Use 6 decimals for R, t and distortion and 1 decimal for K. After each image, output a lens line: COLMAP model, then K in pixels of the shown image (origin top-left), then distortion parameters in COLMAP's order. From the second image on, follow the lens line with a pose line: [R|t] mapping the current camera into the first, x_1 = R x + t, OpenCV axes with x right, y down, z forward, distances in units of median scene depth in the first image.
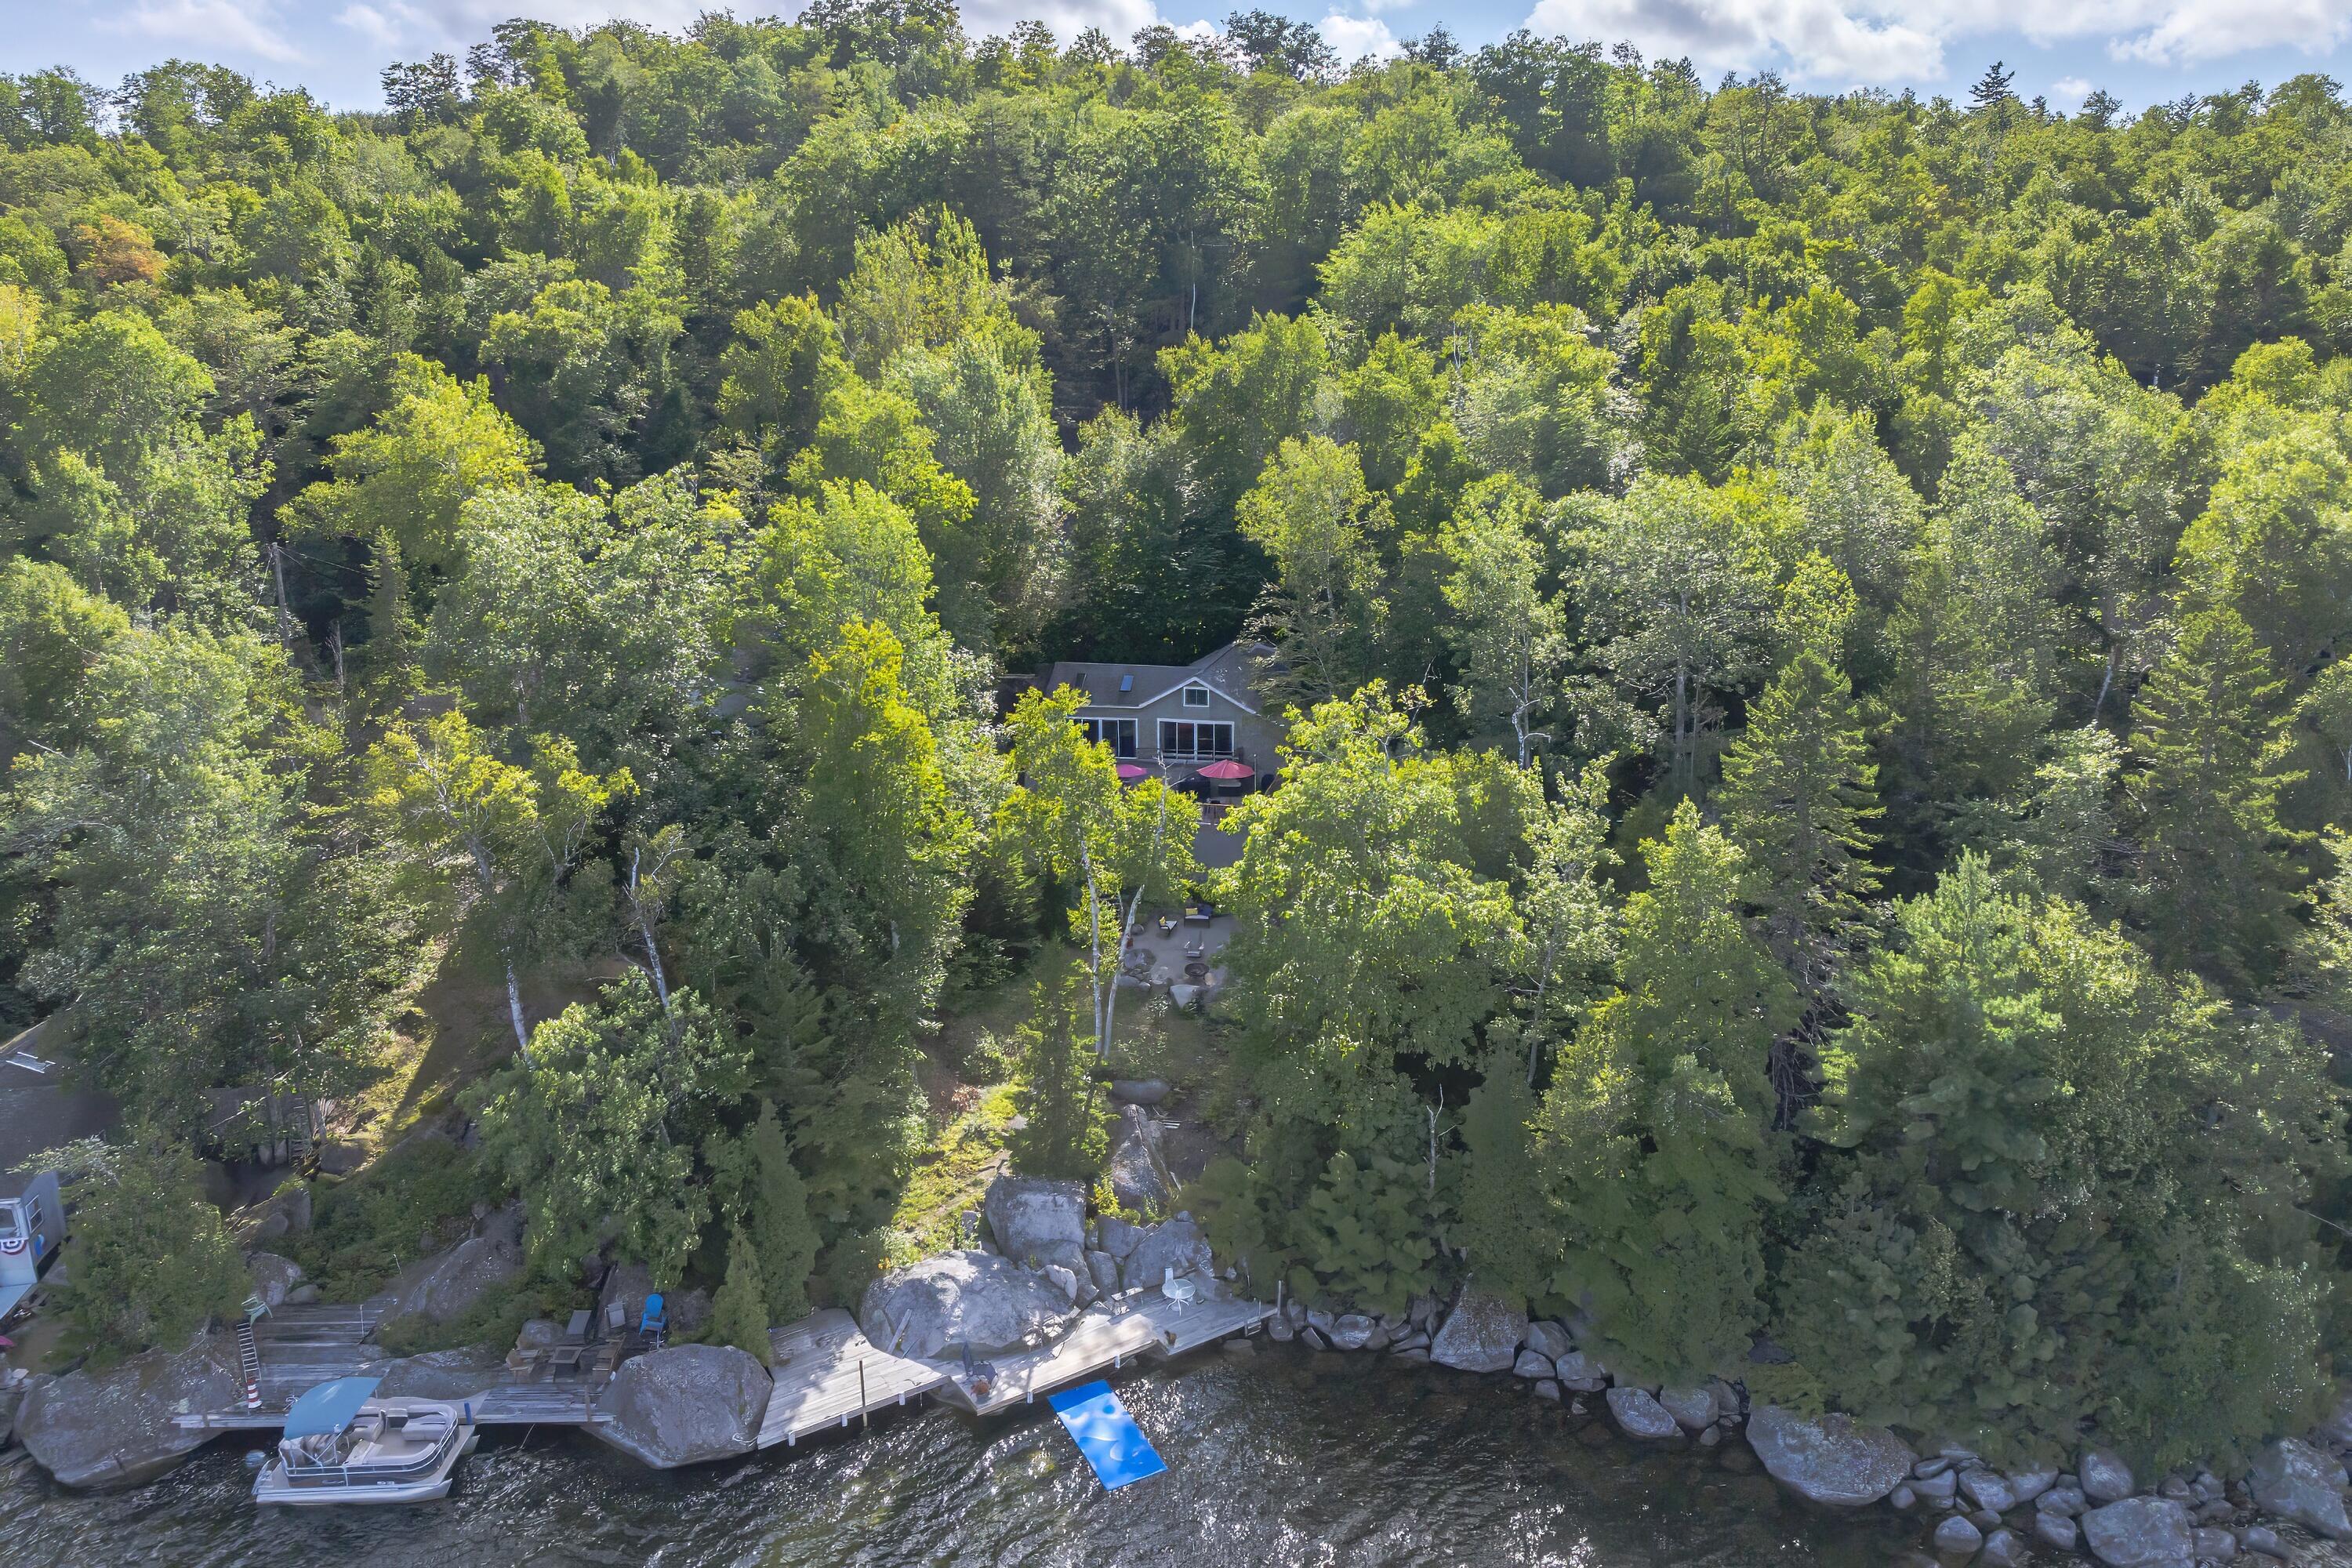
lens RADIAL K [[1640.4, 0, 1175.1], [0, 1640.4, 739.1], [0, 0, 1]] dist [-0.015126, 0.004698]
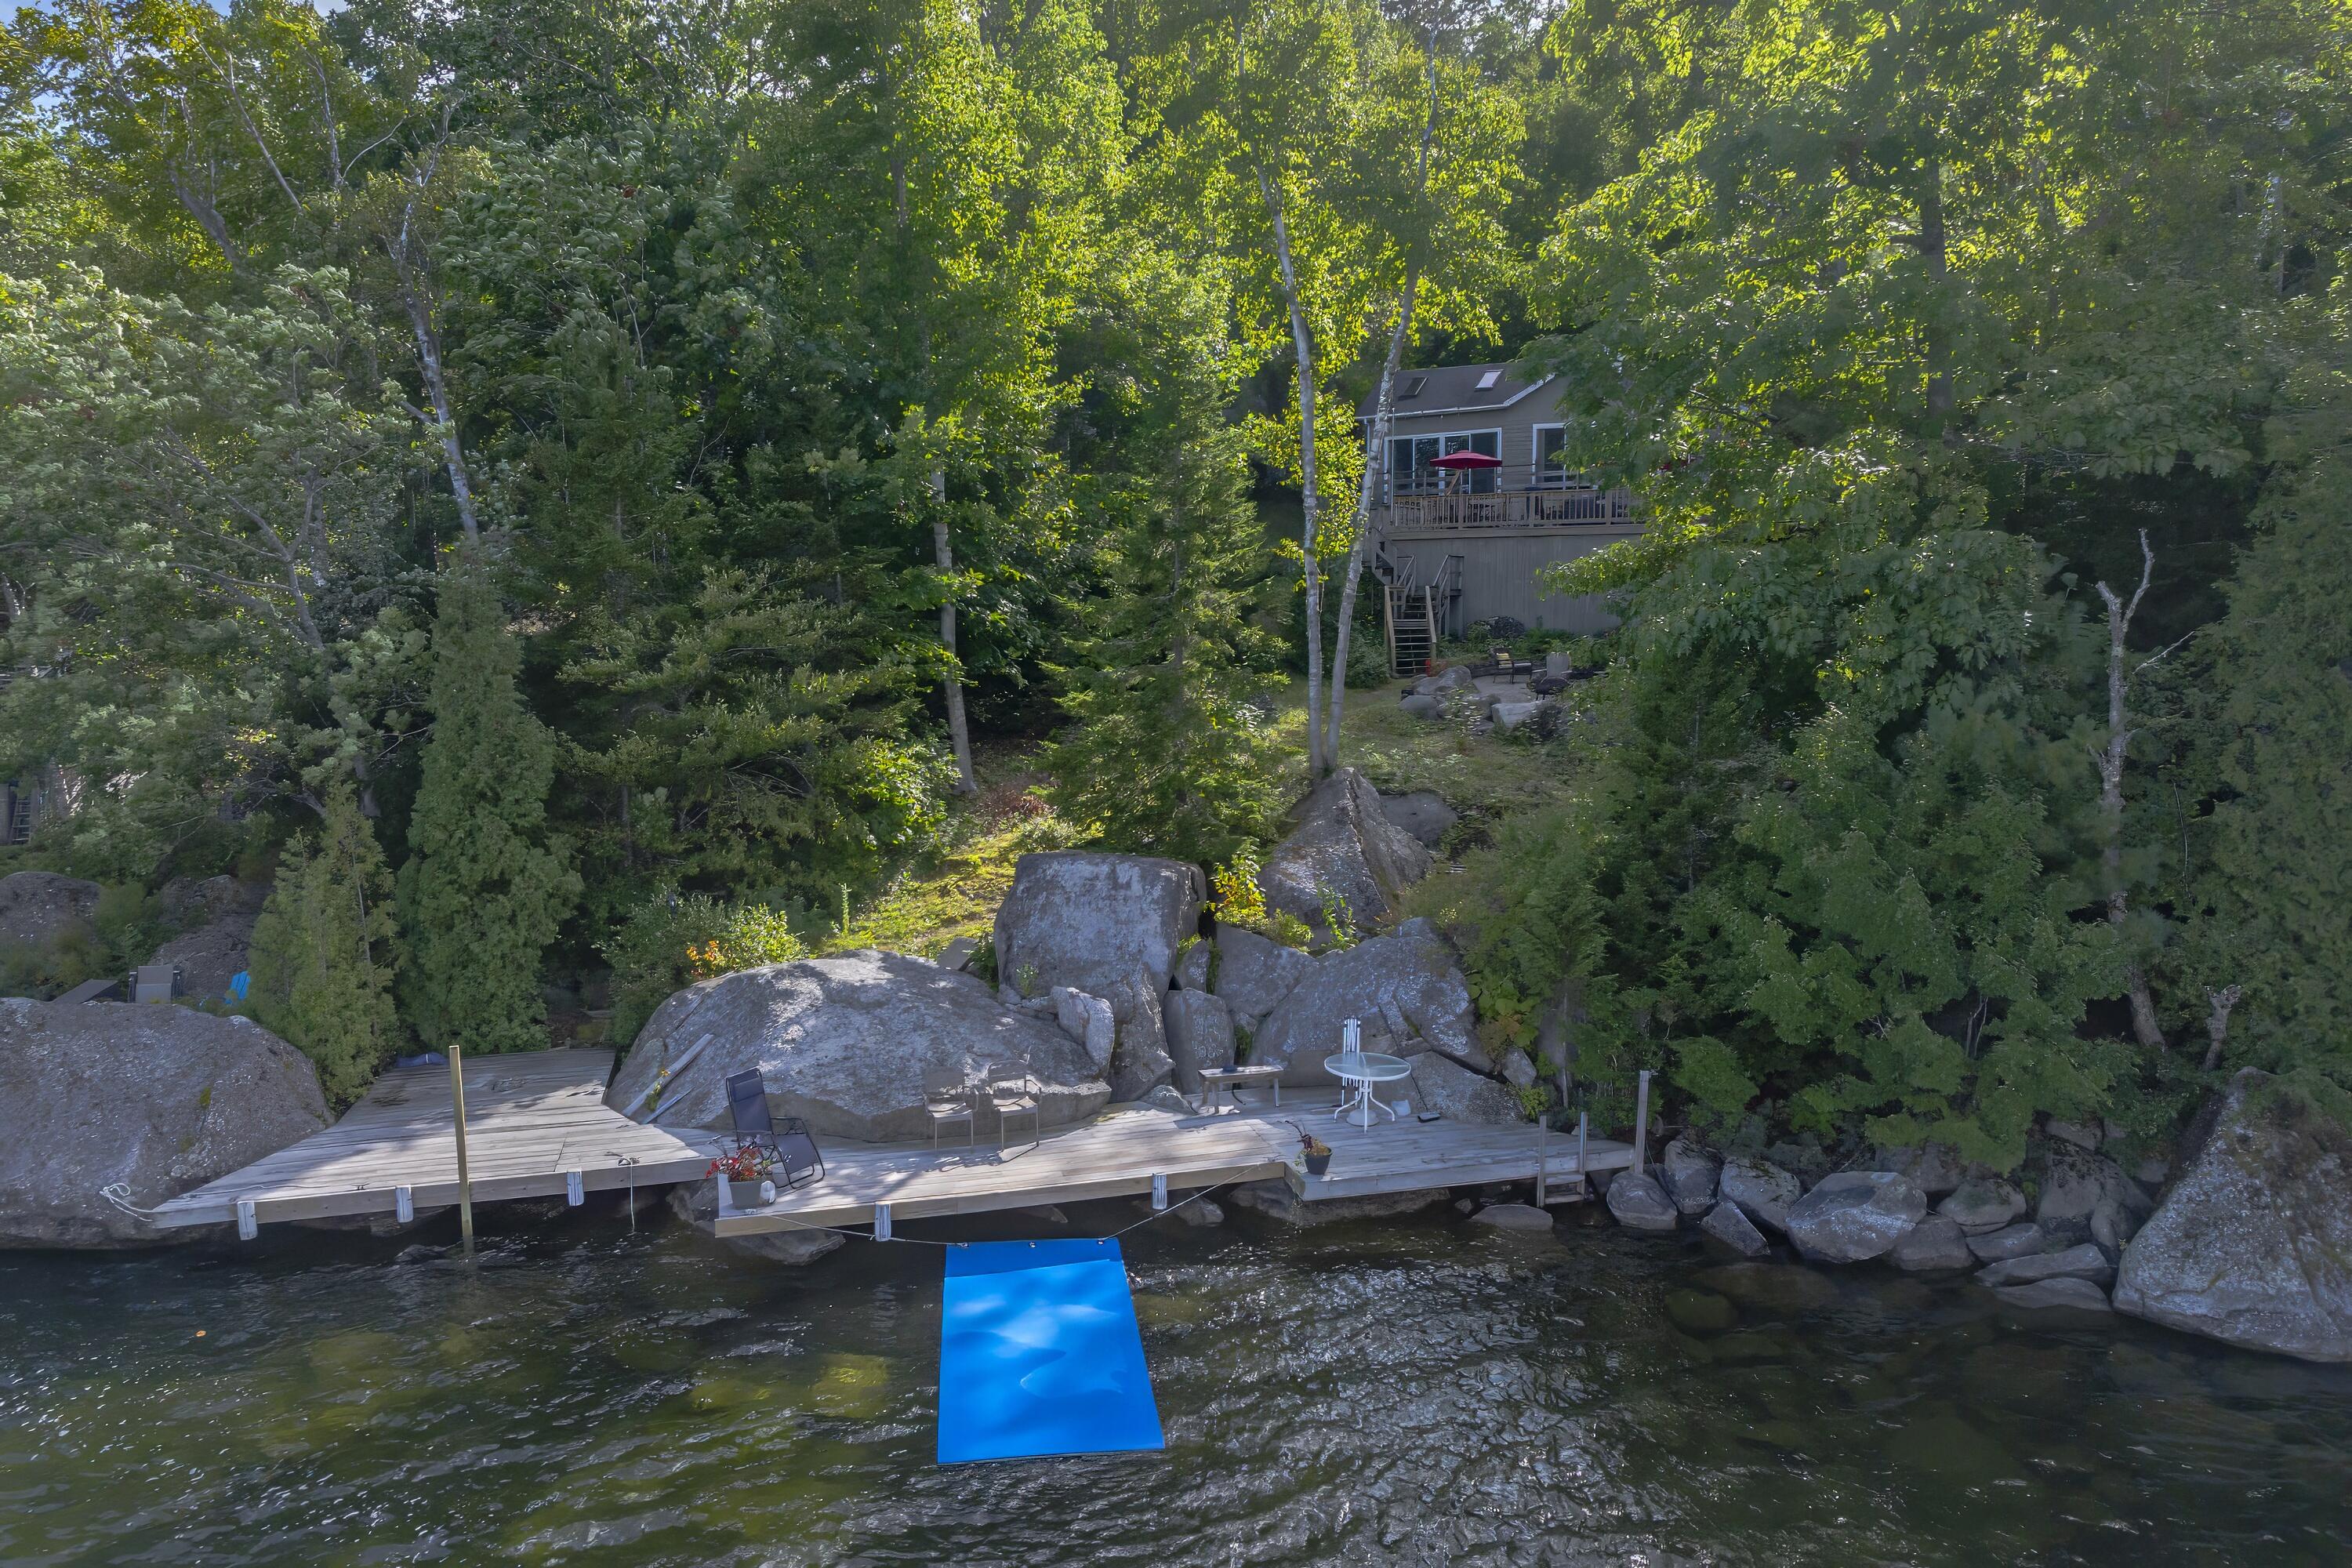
lens RADIAL K [[1643.2, 0, 1171.4], [0, 1643.2, 795.7], [0, 0, 1]] dist [-0.007241, -0.004245]
pose [[0.956921, 0.037456, -0.287923, 0.066094], [-0.072172, 0.991205, -0.110921, 0.318160], [0.281236, 0.126922, 0.951208, 0.612909]]
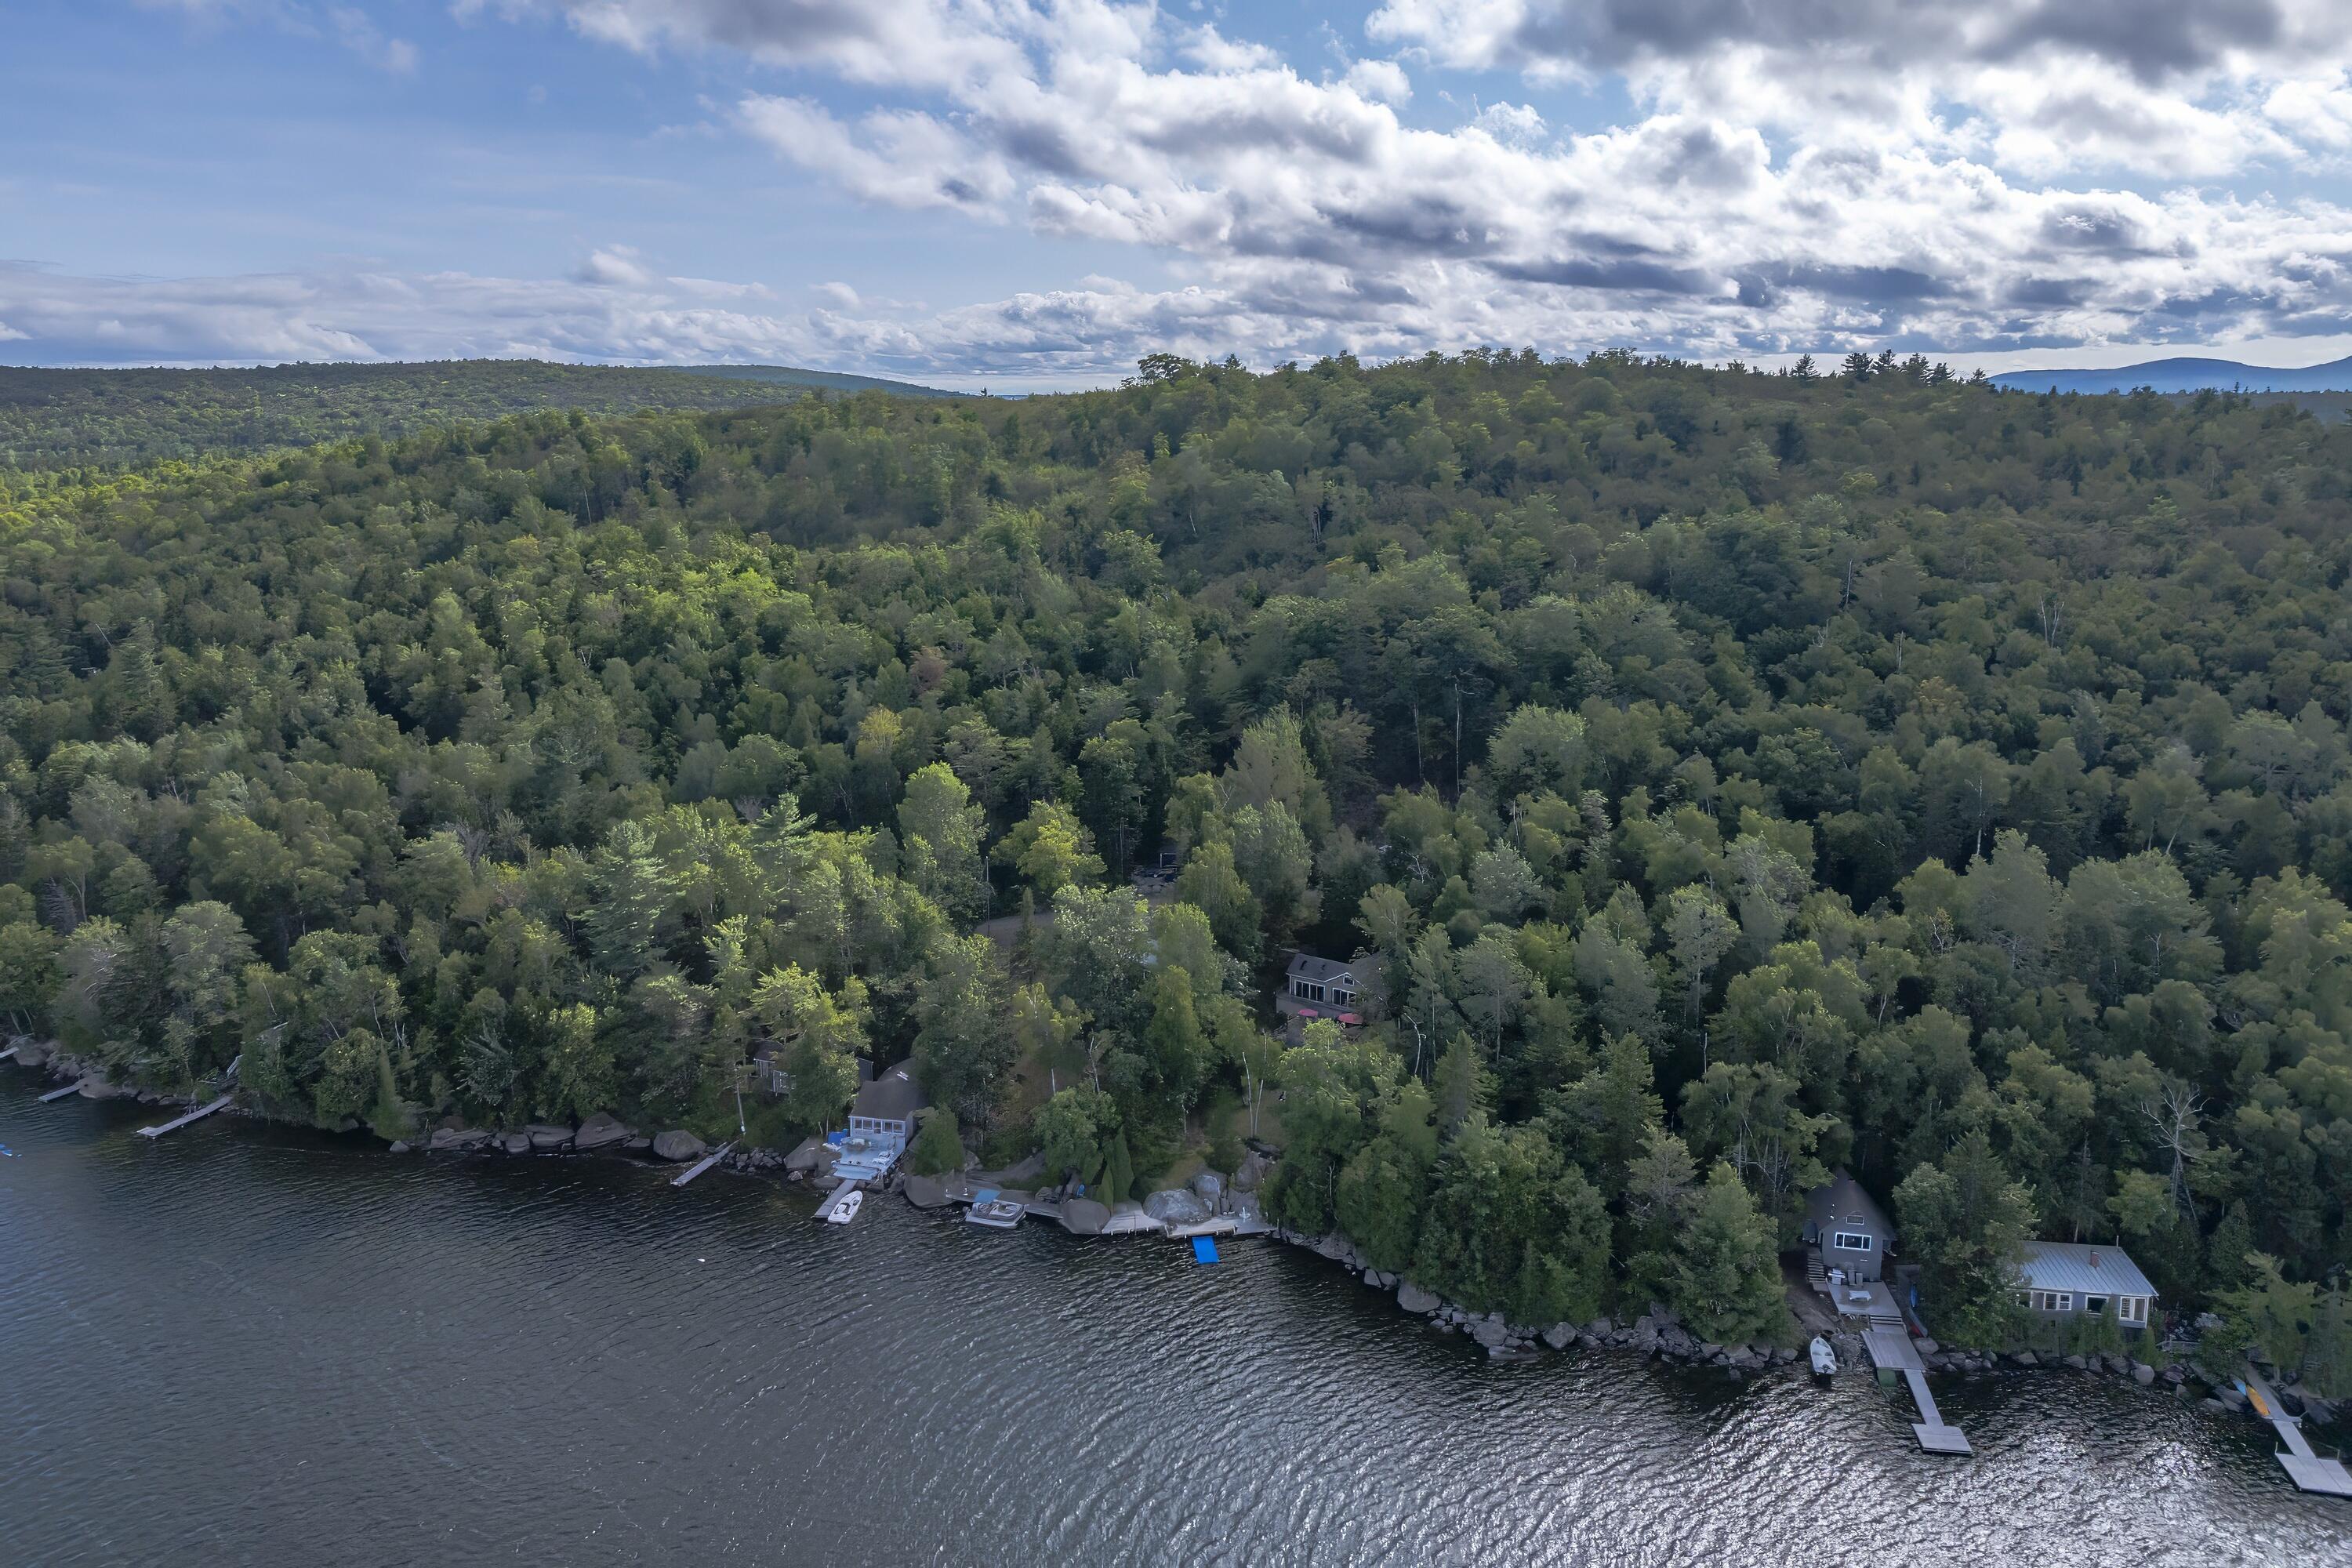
lens RADIAL K [[1643.2, 0, 1171.4], [0, 1643.2, 795.7], [0, 0, 1]] dist [-0.007241, -0.004245]
pose [[0.929863, 0.090692, -0.356553, 0.862478], [-0.088384, 0.995826, 0.022798, -0.469710], [0.357132, 0.010315, 0.933997, -1.812280]]
